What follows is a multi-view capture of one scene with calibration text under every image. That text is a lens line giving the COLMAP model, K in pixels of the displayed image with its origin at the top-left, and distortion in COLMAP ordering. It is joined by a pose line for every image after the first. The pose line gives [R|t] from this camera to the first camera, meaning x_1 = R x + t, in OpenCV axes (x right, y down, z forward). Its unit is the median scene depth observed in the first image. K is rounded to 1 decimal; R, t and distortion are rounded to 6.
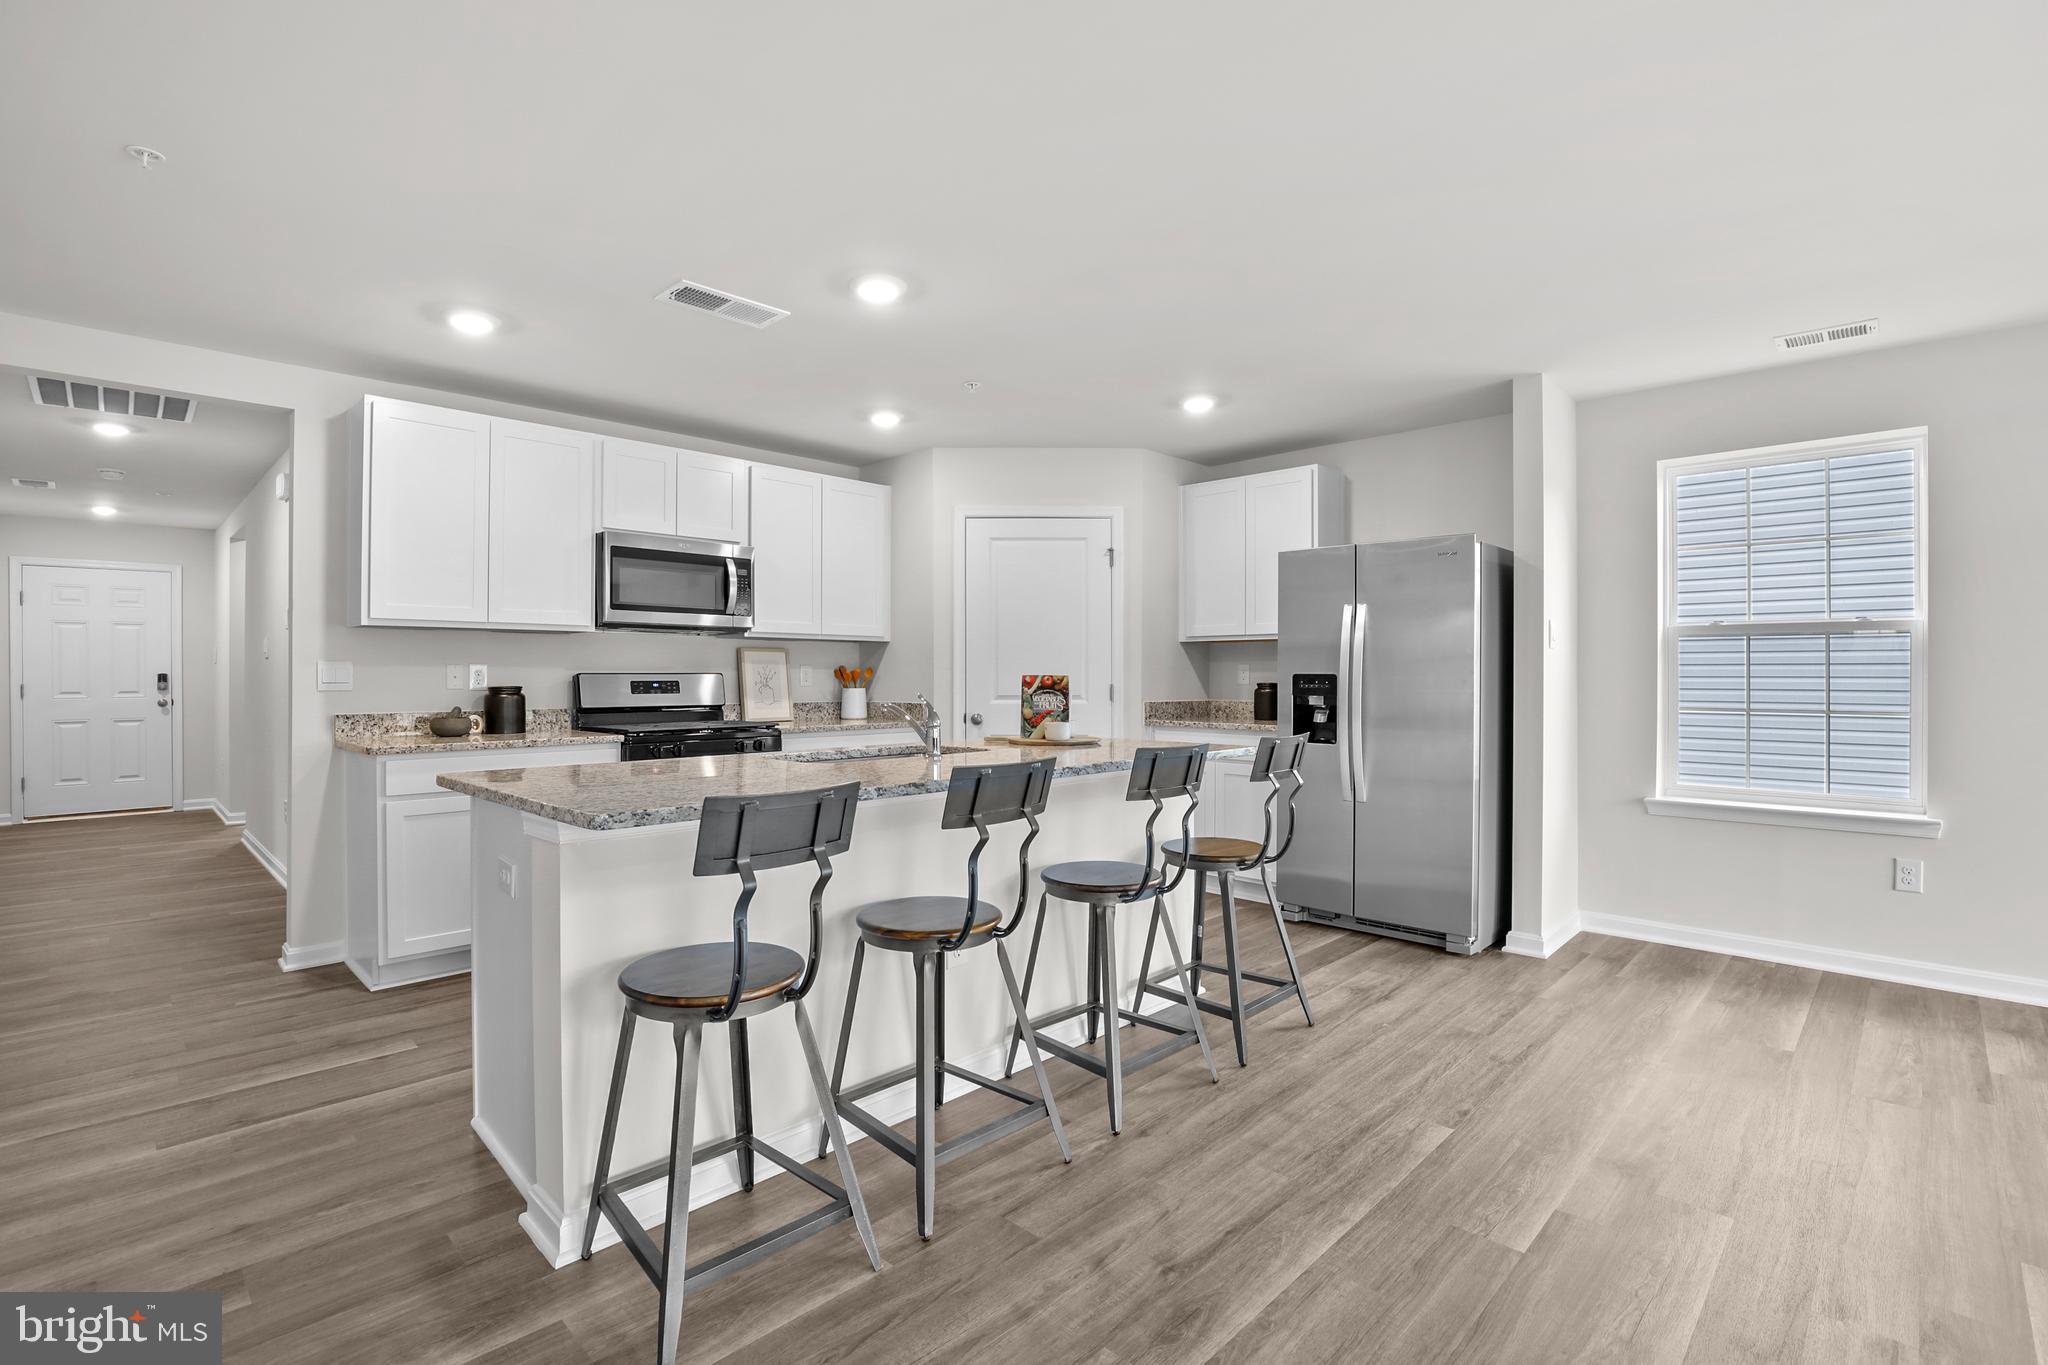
lens RADIAL K [[936.4, 0, 1029.1], [0, 936.4, 682.0], [0, 0, 1]] dist [-0.015754, 0.000604]
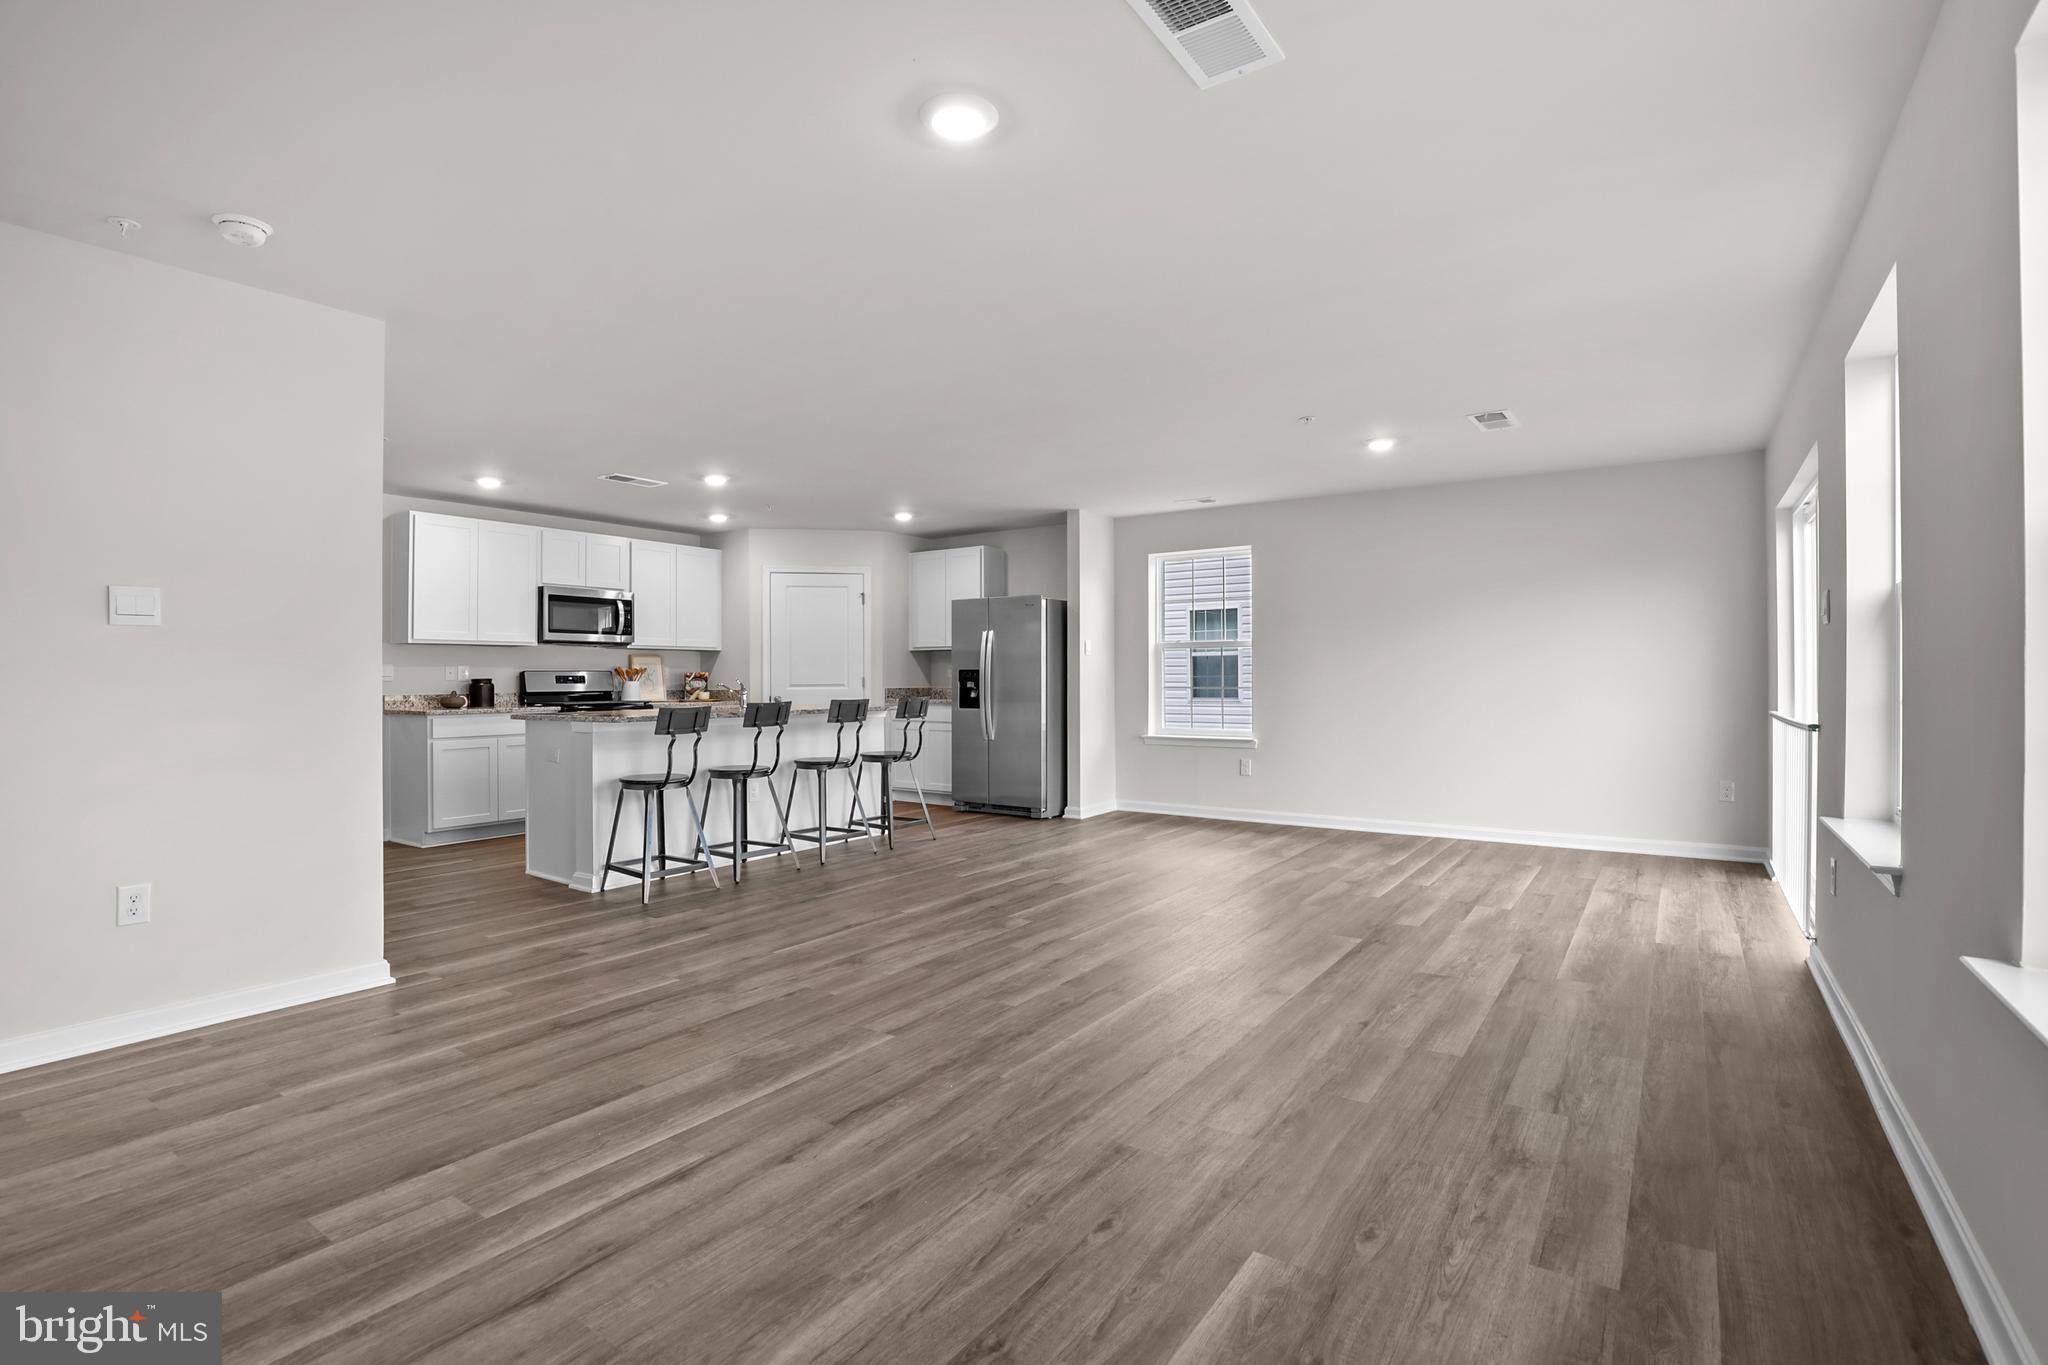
lens RADIAL K [[936.4, 0, 1022.9], [0, 936.4, 673.3], [0, 0, 1]] dist [-0.015754, 0.000604]
pose [[0.986155, -0.004110, 0.165777, 0.115184], [0.006077, 0.999917, -0.011363, 0.019989], [-0.165717, 0.012213, 0.986098, -0.802536]]
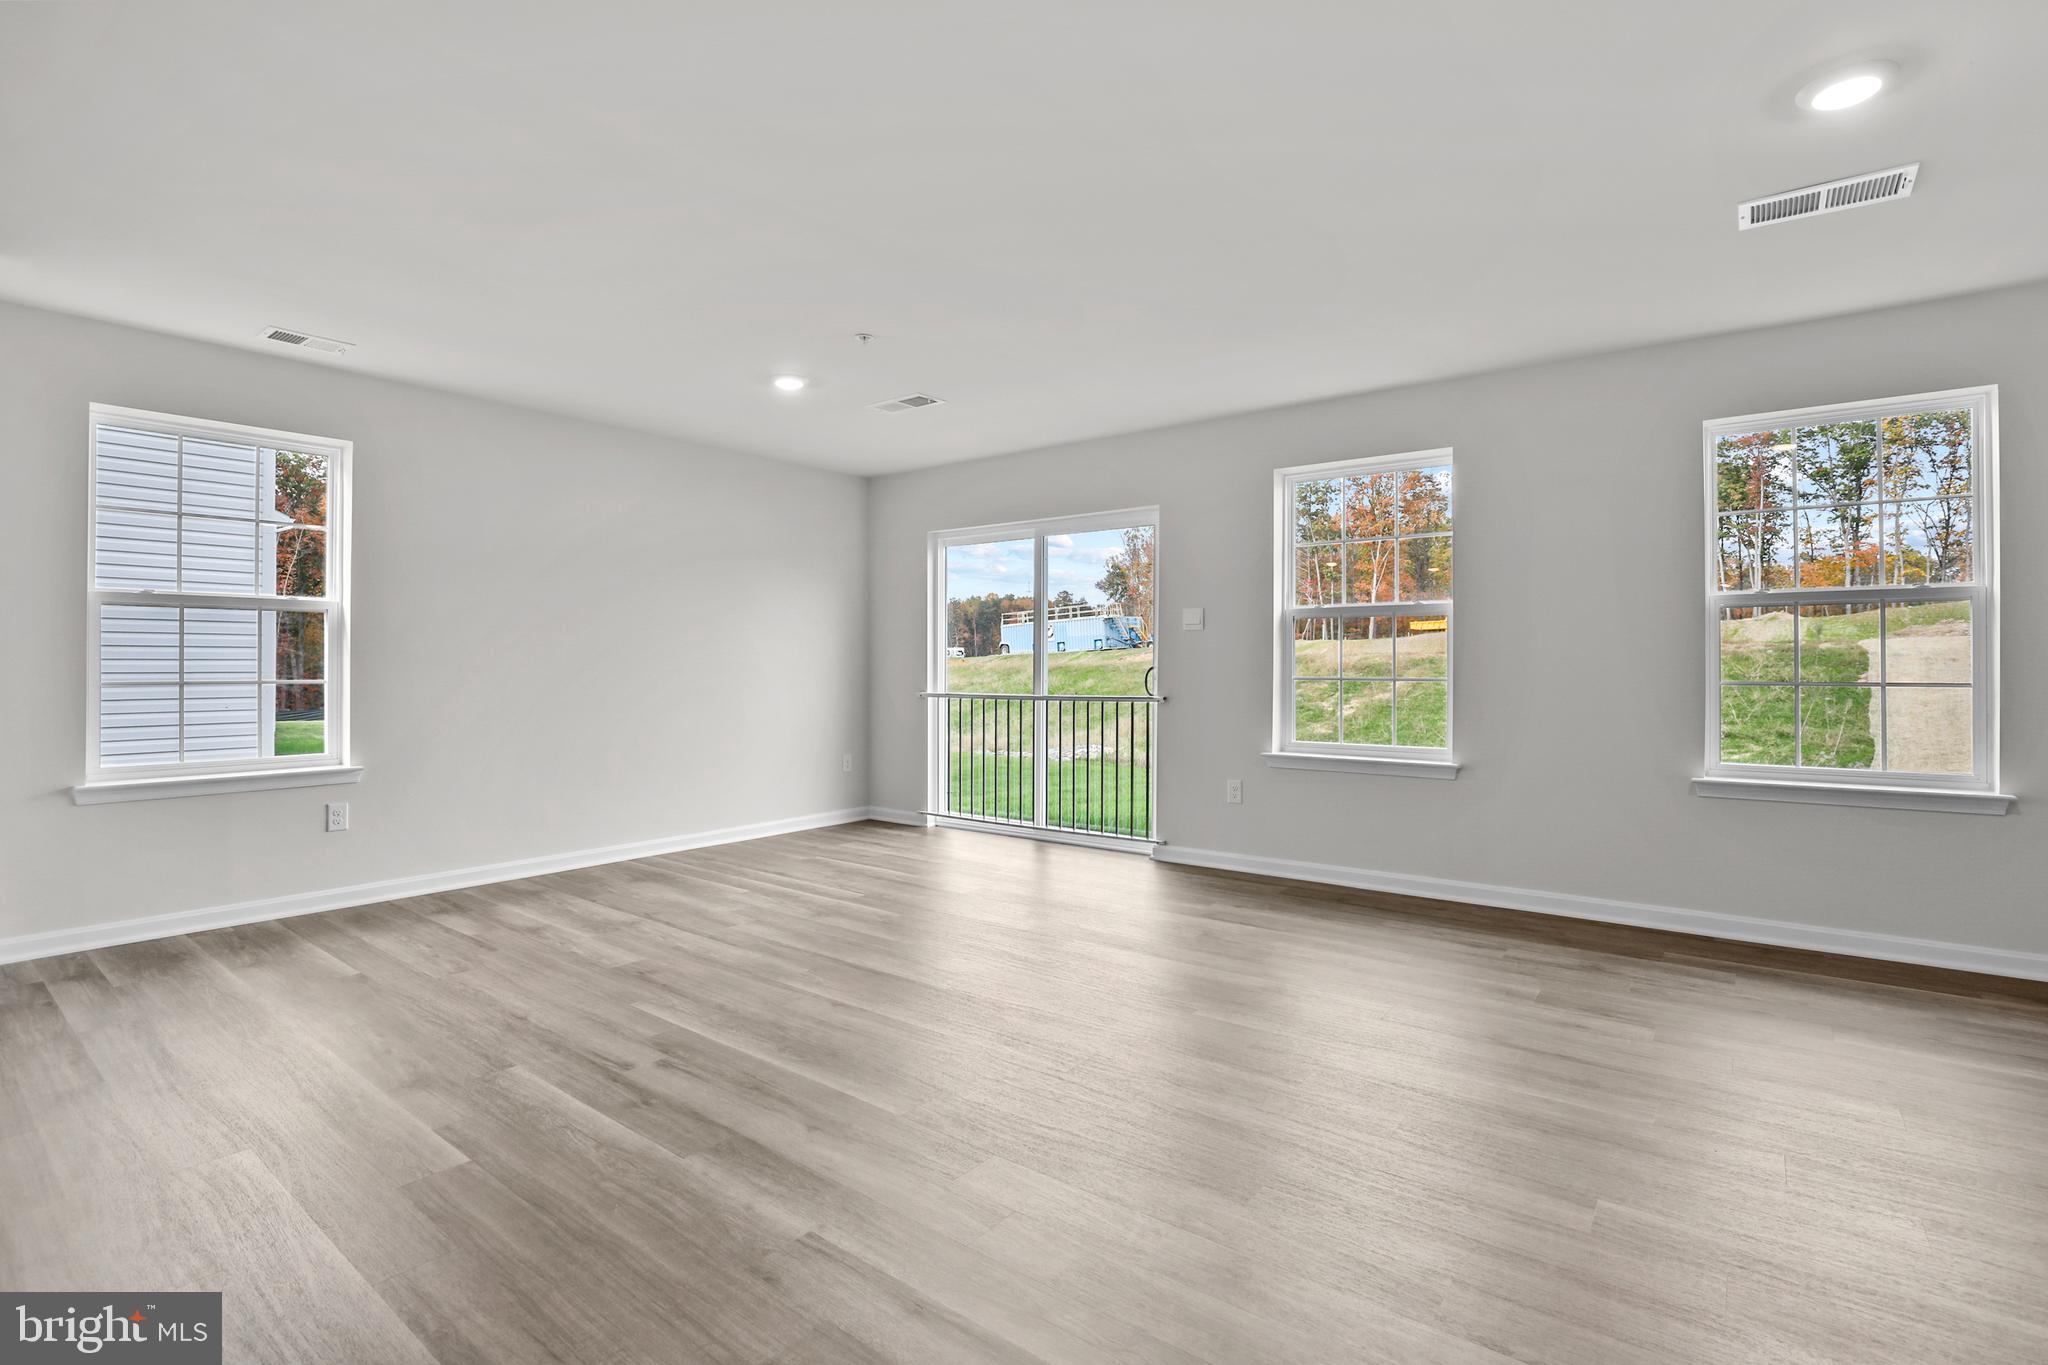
lens RADIAL K [[936.4, 0, 1028.3], [0, 936.4, 676.6], [0, 0, 1]] dist [-0.015754, 0.000604]
pose [[-0.109213, -0.006732, 0.993996, -0.280269], [0.001898, 0.999974, 0.006981, 0.019269], [-0.994017, 0.002649, -0.109198, 0.212988]]
